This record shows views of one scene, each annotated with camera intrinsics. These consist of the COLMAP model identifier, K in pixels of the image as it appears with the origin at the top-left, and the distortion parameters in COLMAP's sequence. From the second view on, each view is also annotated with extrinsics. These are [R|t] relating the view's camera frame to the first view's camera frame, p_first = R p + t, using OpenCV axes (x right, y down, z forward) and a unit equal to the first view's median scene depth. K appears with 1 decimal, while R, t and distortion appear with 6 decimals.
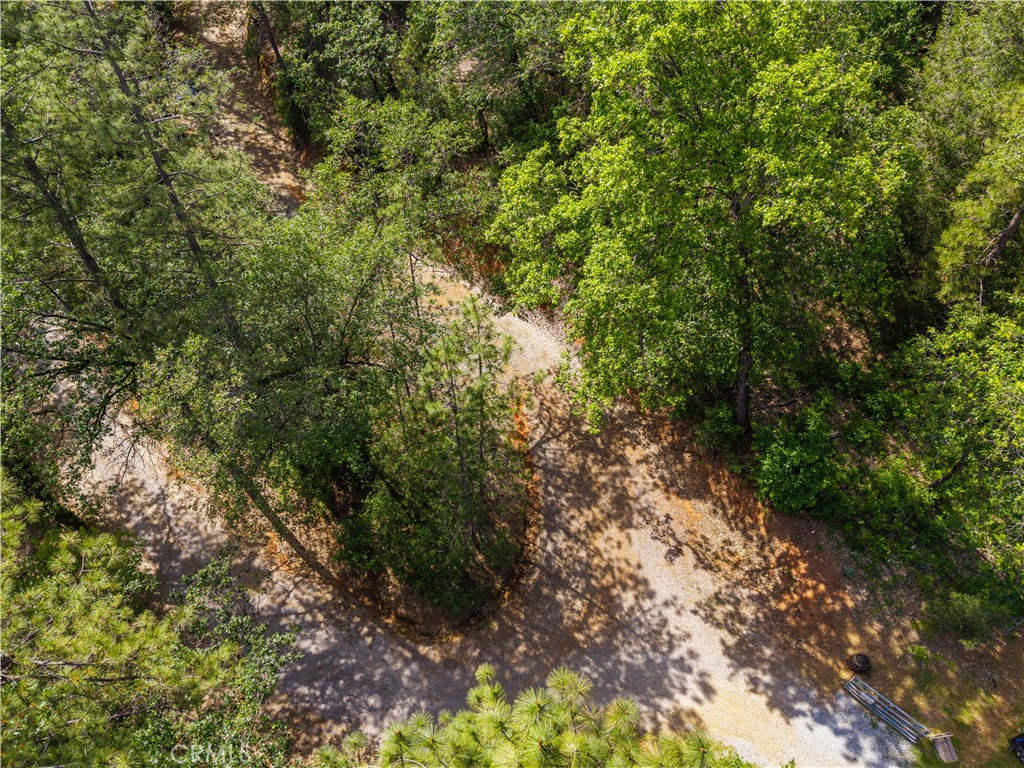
lens RADIAL K [[696.0, 0, 508.6], [0, 696.0, 377.3], [0, 0, 1]] dist [0.027349, -0.014250]
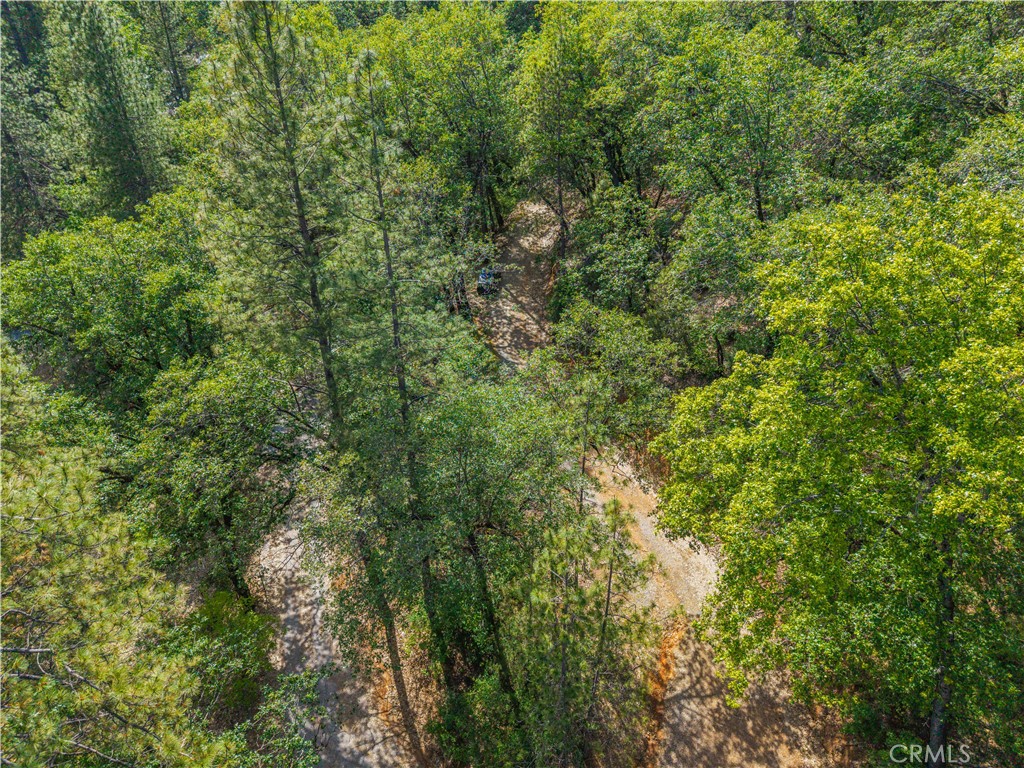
lens RADIAL K [[696.0, 0, 505.2], [0, 696.0, 372.8], [0, 0, 1]] dist [0.027349, -0.014250]
pose [[0.889616, 0.230249, -0.394421, 0.106903], [-0.338181, 0.912525, -0.230067, -0.000206], [0.306947, 0.338057, 0.889663, 0.013549]]
